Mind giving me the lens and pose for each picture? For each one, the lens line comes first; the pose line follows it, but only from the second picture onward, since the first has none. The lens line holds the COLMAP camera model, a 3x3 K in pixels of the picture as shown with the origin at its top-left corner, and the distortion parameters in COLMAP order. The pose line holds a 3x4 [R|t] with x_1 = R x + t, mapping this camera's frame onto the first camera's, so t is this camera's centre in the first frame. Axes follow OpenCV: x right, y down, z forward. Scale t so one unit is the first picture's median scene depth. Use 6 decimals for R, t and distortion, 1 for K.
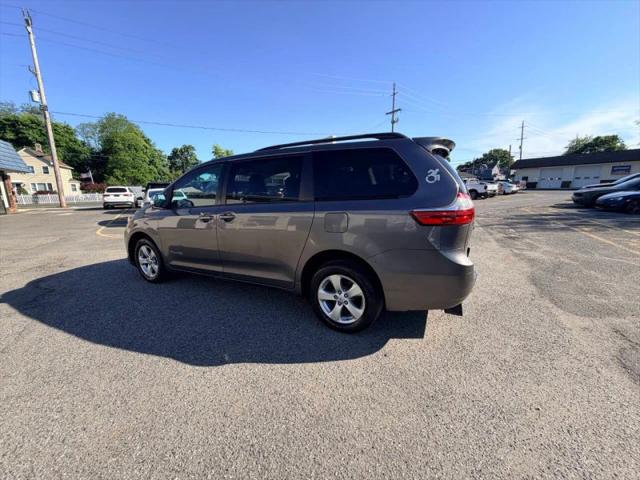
lens RADIAL K [[254.3, 0, 318.7], [0, 254.3, 239.6], [0, 0, 1]] dist [0.000775, -0.000042]
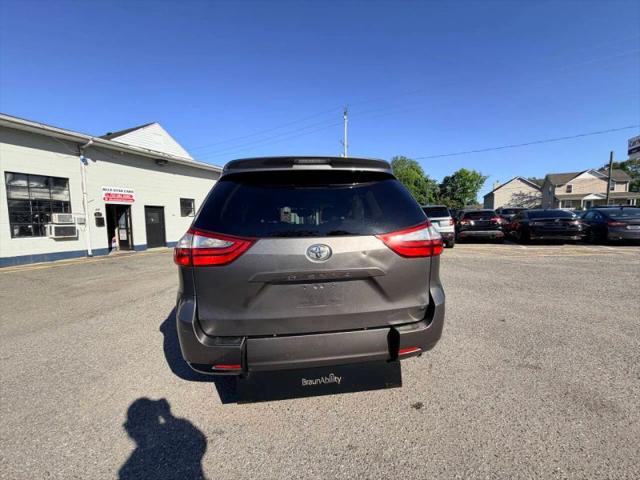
lens RADIAL K [[254.3, 0, 318.9], [0, 254.3, 236.9], [0, 0, 1]] dist [0.000775, -0.000042]
pose [[0.552833, 0.061656, -0.831008, 0.743104], [-0.151008, 0.988160, -0.027143, -0.097532], [0.819495, 0.140494, 0.555598, 0.443616]]
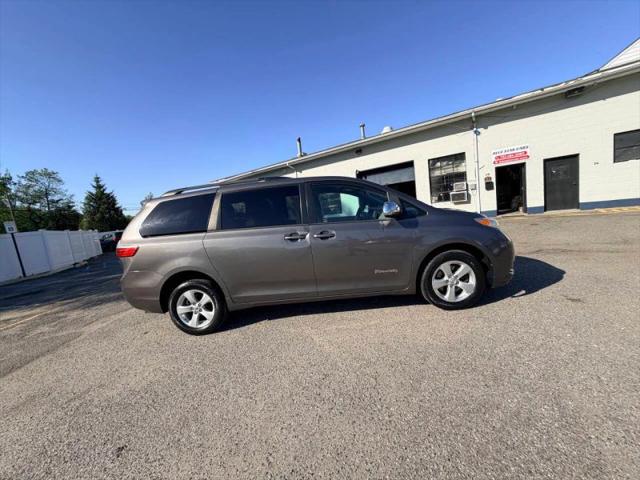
lens RADIAL K [[254.3, 0, 318.6], [0, 254.3, 239.2], [0, 0, 1]] dist [0.000775, -0.000042]
pose [[-0.906919, 0.178246, -0.381741, 0.197943], [0.061907, 0.952637, 0.297741, -0.376932], [0.416732, 0.246395, -0.875000, 1.870547]]
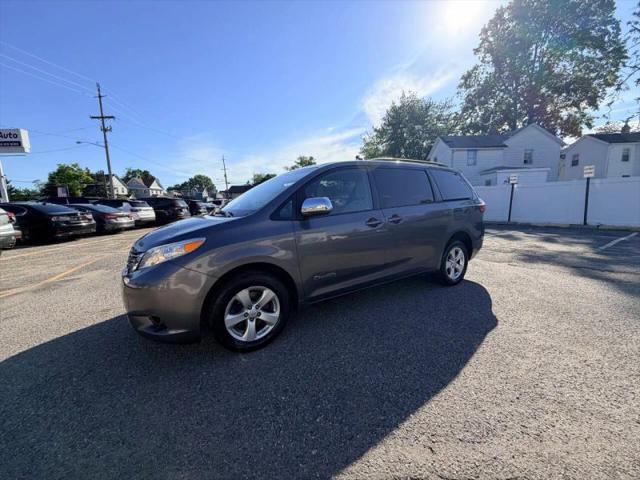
lens RADIAL K [[254.3, 0, 319.2], [0, 254.3, 238.4], [0, 0, 1]] dist [0.000775, -0.000042]
pose [[0.506925, -0.109465, 0.855011, -1.051866], [0.184765, 0.982648, 0.016261, -0.063235], [-0.841955, 0.149733, 0.518354, 0.541146]]
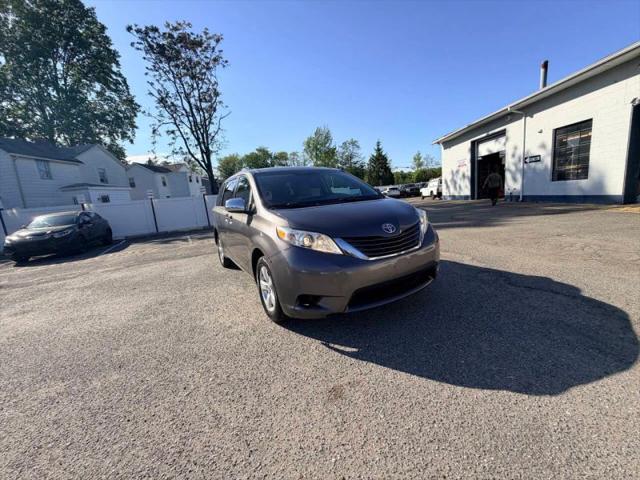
lens RADIAL K [[254.3, 0, 319.4], [0, 254.3, 239.2], [0, 0, 1]] dist [0.000775, -0.000042]
pose [[-0.833005, 0.005478, 0.553238, -0.934607], [0.212733, 0.926249, 0.311140, -0.324309], [-0.510731, 0.376873, -0.772735, 1.827950]]
